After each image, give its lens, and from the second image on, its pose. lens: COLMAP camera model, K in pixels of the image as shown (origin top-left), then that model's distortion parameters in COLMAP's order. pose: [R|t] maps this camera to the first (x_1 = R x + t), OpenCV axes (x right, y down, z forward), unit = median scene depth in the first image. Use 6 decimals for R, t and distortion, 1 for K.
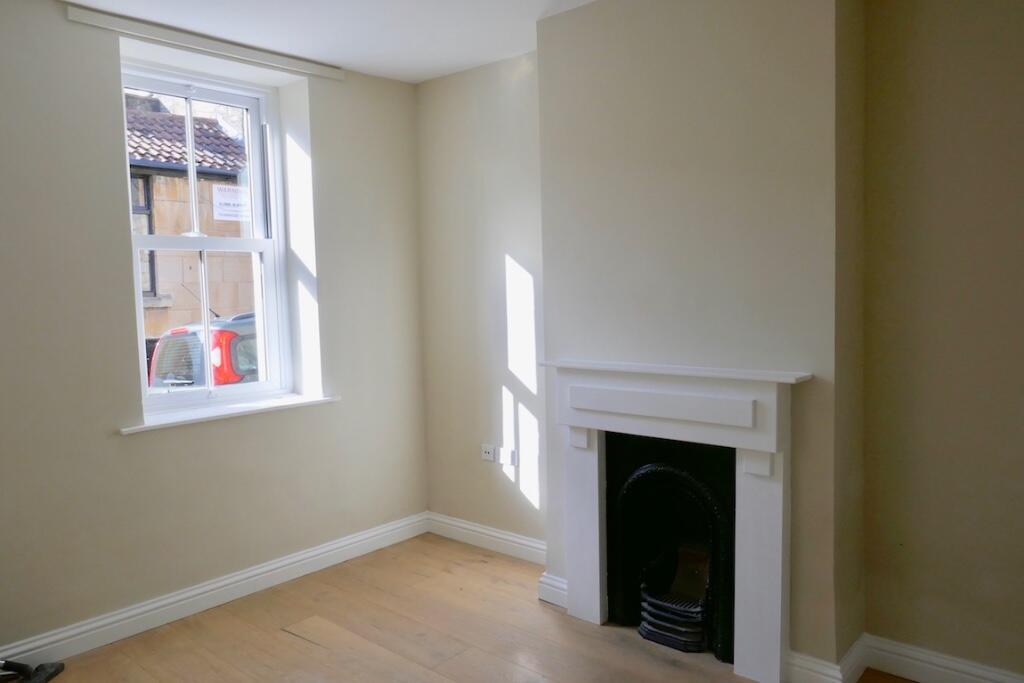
lens RADIAL K [[732.3, 0, 506.6], [0, 732.3, 340.7], [0, 0, 1]] dist [-0.018414, 0.004493]
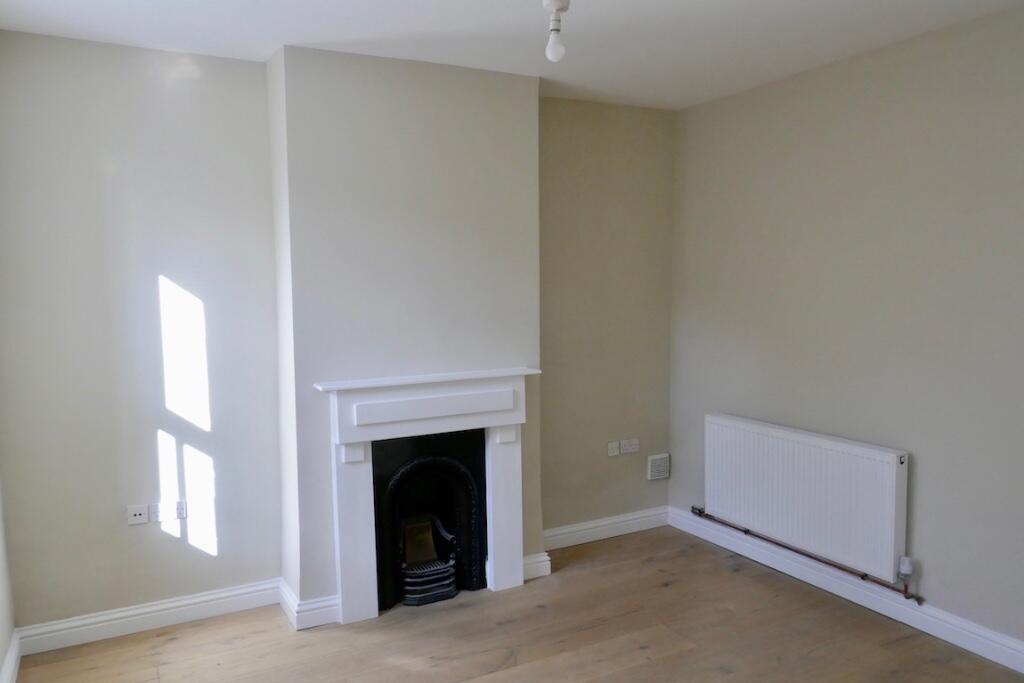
lens RADIAL K [[732.3, 0, 512.1], [0, 732.3, 340.6], [0, 0, 1]] dist [-0.018414, 0.004493]
pose [[0.340271, -0.053646, 0.938796, -0.683721], [0.067508, 0.997189, 0.032514, -0.042111], [-0.937901, 0.052313, 0.342936, 0.339076]]
